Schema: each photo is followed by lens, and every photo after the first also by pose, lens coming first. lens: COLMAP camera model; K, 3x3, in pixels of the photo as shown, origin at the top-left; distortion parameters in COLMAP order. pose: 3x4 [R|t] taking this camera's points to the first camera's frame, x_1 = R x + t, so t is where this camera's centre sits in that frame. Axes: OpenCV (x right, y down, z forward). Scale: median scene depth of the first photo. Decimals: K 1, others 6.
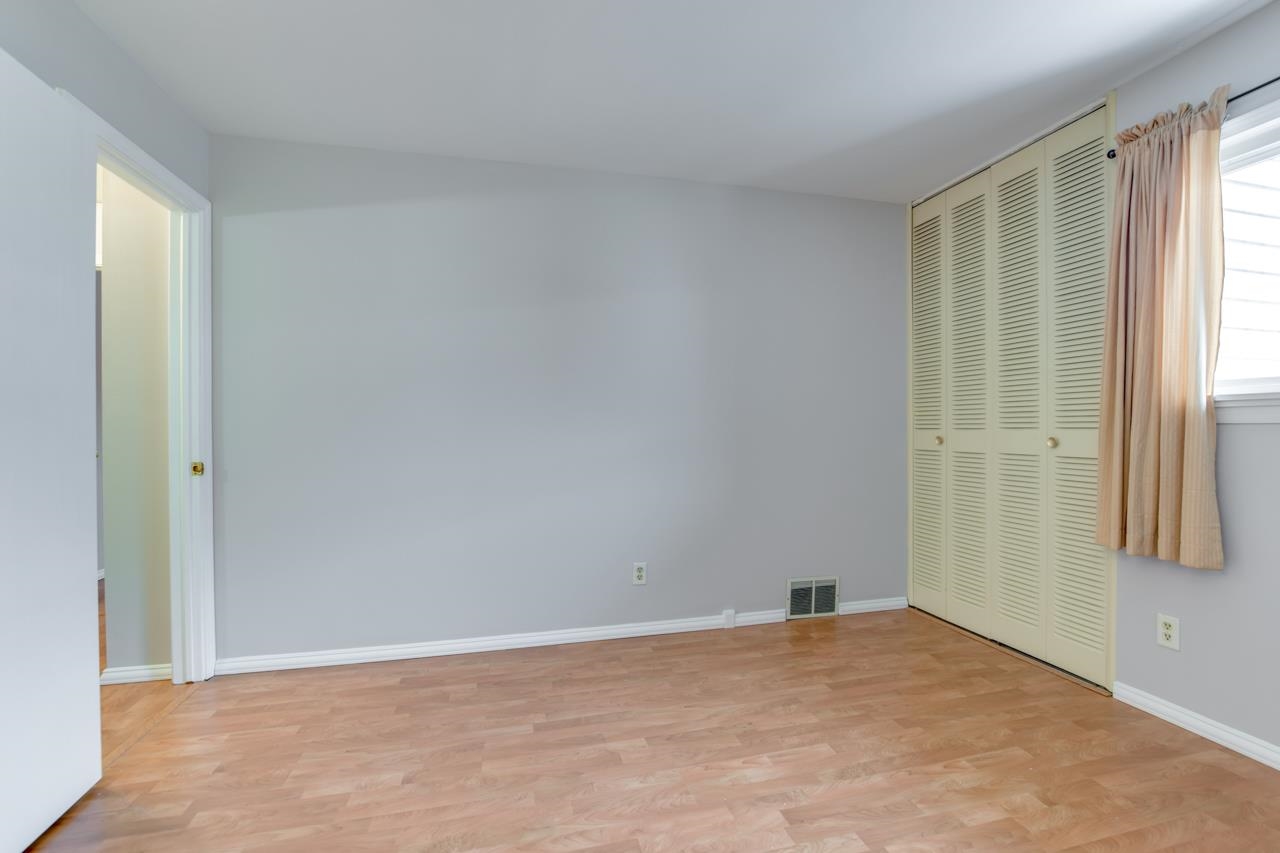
lens RADIAL K [[563.5, 0, 645.6], [0, 563.5, 427.9], [0, 0, 1]] dist [-0.016157, 0.000750]
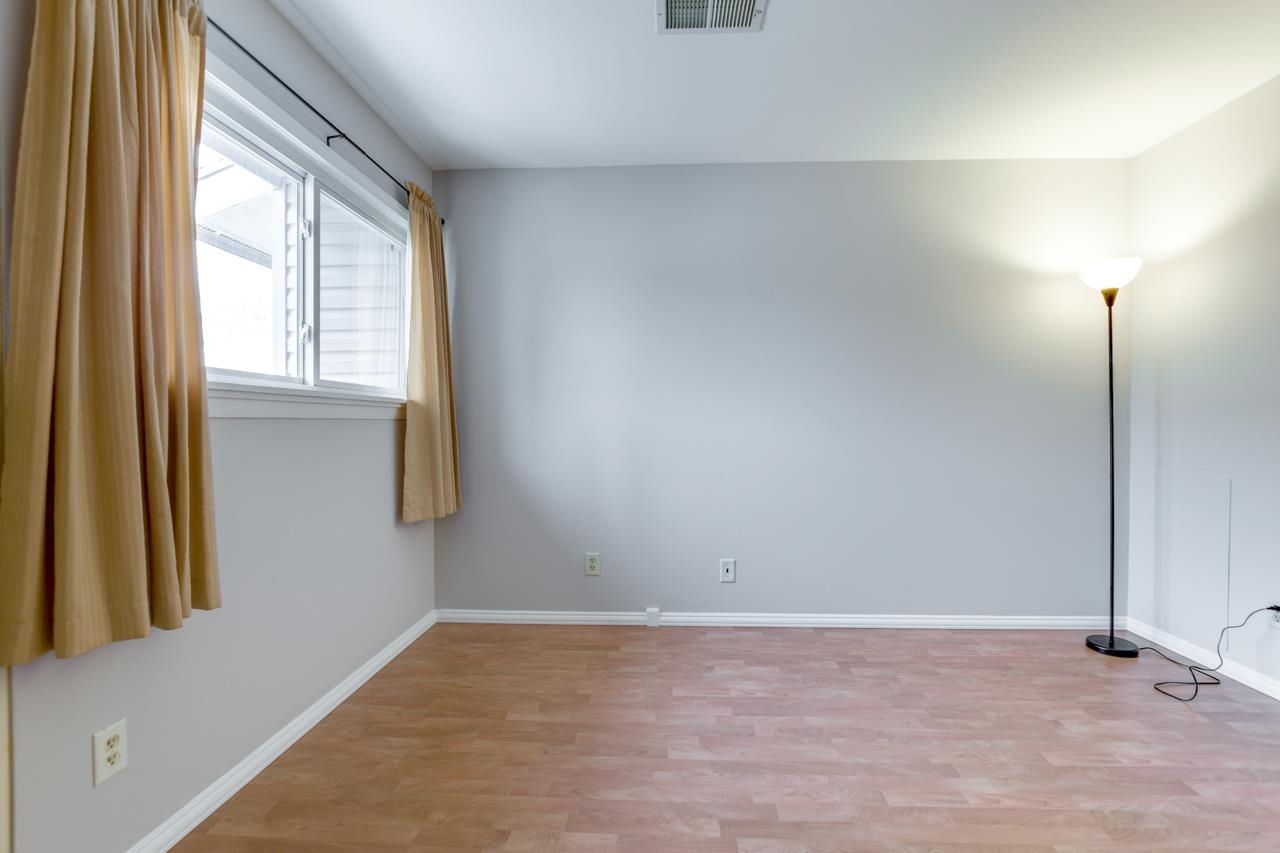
lens RADIAL K [[563.5, 0, 645.6], [0, 563.5, 427.9], [0, 0, 1]] dist [-0.016157, 0.000750]
pose [[-0.956548, 0.003478, 0.291555, 0.160674], [0.007119, 0.999909, 0.011428, 0.002701], [-0.291488, 0.013007, -0.956486, 1.203302]]
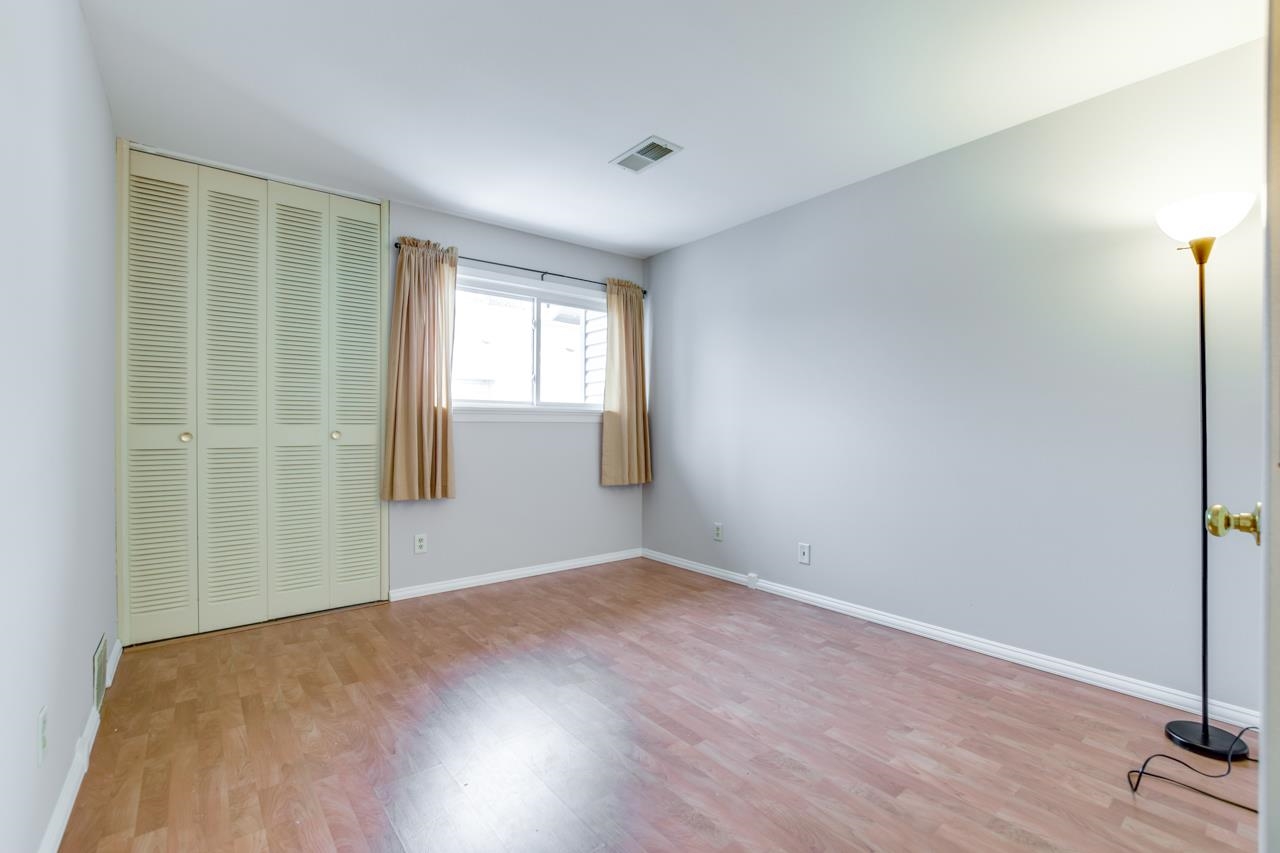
lens RADIAL K [[563.5, 0, 645.6], [0, 563.5, 427.9], [0, 0, 1]] dist [-0.016157, 0.000750]
pose [[-0.415498, 0.001632, 0.909593, -0.775453], [0.002737, 0.999996, -0.000545, 0.013364], [-0.909590, 0.002263, -0.415501, 0.926752]]
